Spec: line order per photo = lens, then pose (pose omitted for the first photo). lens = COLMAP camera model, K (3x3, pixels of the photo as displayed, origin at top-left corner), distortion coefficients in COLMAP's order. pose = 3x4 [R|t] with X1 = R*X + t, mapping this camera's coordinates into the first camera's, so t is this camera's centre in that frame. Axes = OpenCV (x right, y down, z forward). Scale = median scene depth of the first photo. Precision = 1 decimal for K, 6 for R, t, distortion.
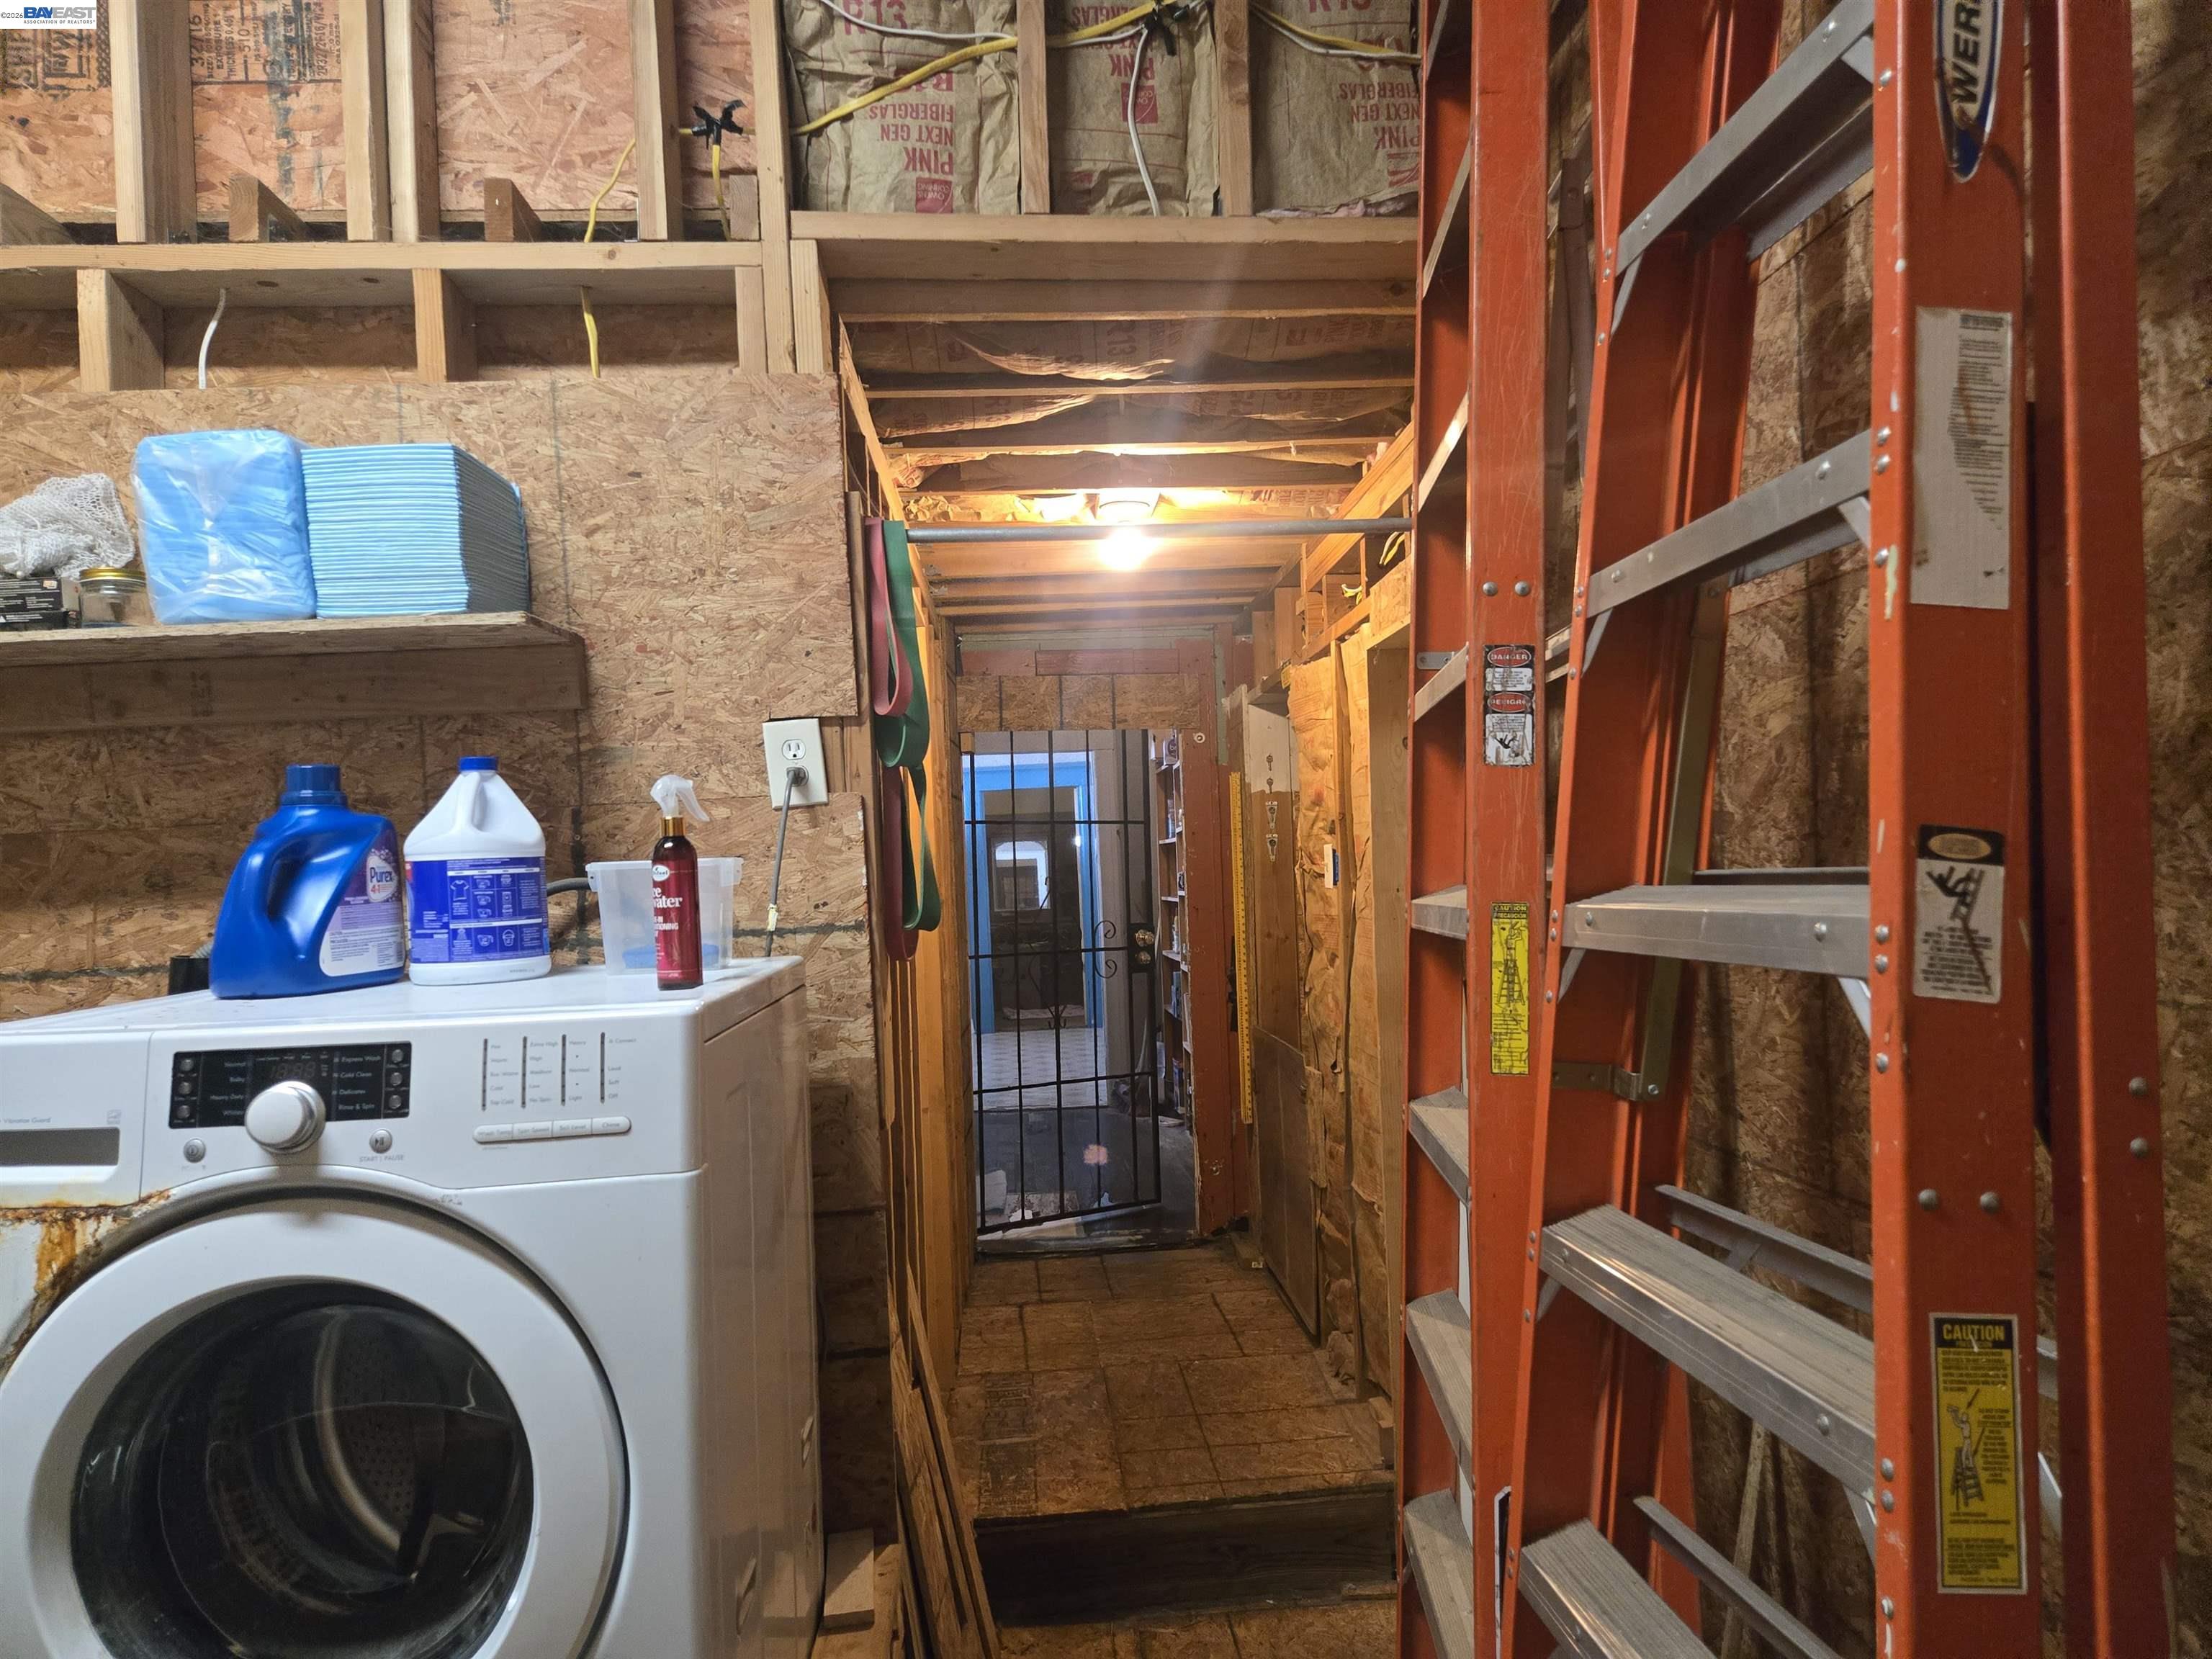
lens RADIAL K [[1473.1, 0, 1110.0], [0, 1473.1, 837.9], [0, 0, 1]] dist [0.068915, -0.054628]
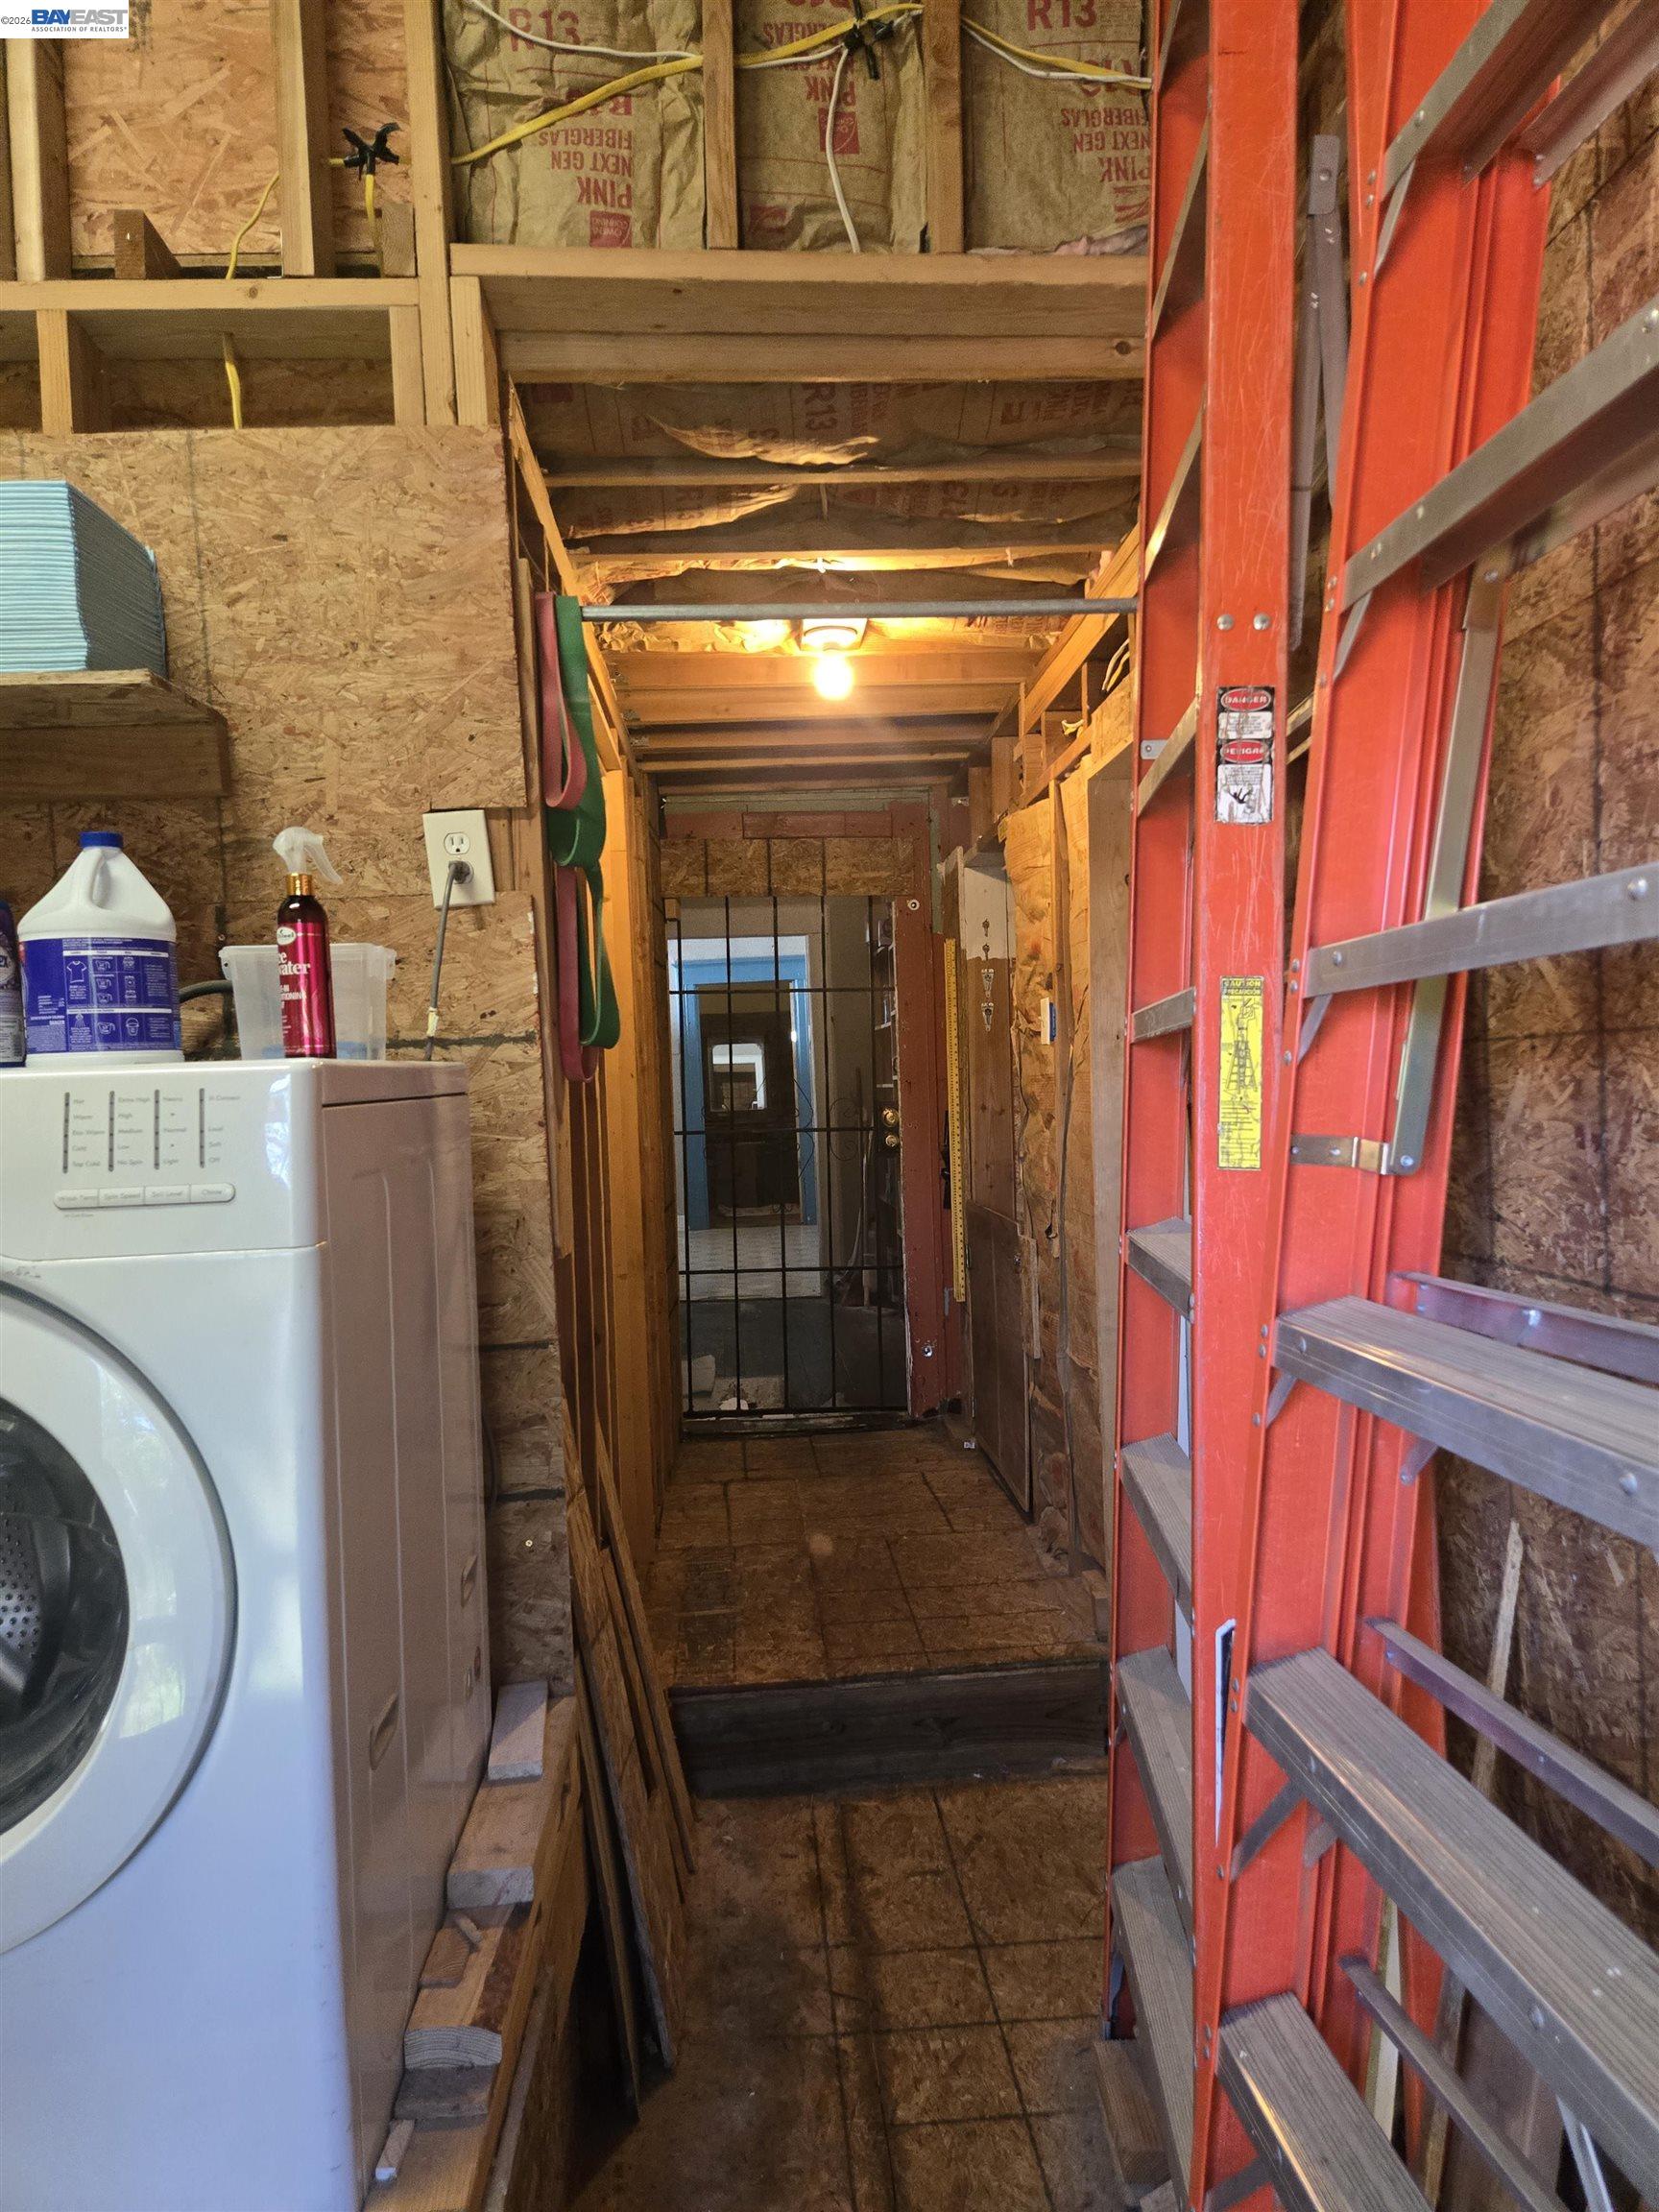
lens RADIAL K [[1473.1, 0, 810.8], [0, 1473.1, 1096.3], [0, 0, 1]] dist [0.068915, -0.054628]
pose [[0.999901, 0.002815, -0.013782, 0.017338], [-0.002387, 0.999518, 0.030941, 0.064093], [0.013863, -0.030905, 0.999426, 0.076737]]
